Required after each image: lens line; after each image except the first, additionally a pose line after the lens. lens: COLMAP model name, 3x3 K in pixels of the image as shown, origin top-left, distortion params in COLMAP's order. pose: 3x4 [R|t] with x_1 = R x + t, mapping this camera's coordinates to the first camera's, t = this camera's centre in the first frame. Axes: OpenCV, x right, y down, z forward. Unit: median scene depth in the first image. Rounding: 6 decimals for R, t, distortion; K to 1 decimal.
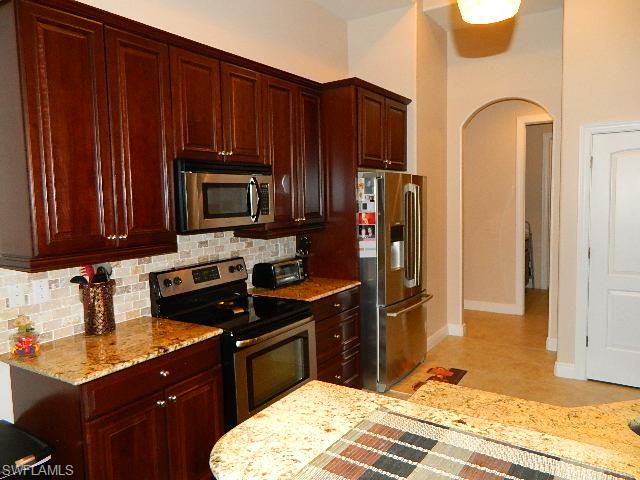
lens RADIAL K [[478.0, 0, 316.9], [0, 478.0, 239.2], [0, 0, 1]] dist [0.011735, -0.005027]
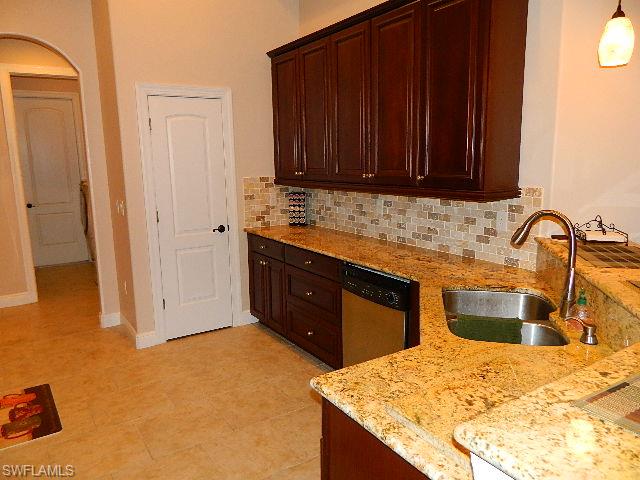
lens RADIAL K [[478.0, 0, 317.6], [0, 478.0, 240.1], [0, 0, 1]] dist [0.011735, -0.005027]
pose [[0.421976, -0.146863, 0.894633, -0.669784], [0.092731, 0.988608, 0.118551, -0.038913], [-0.901852, 0.032934, 0.430788, 0.984762]]
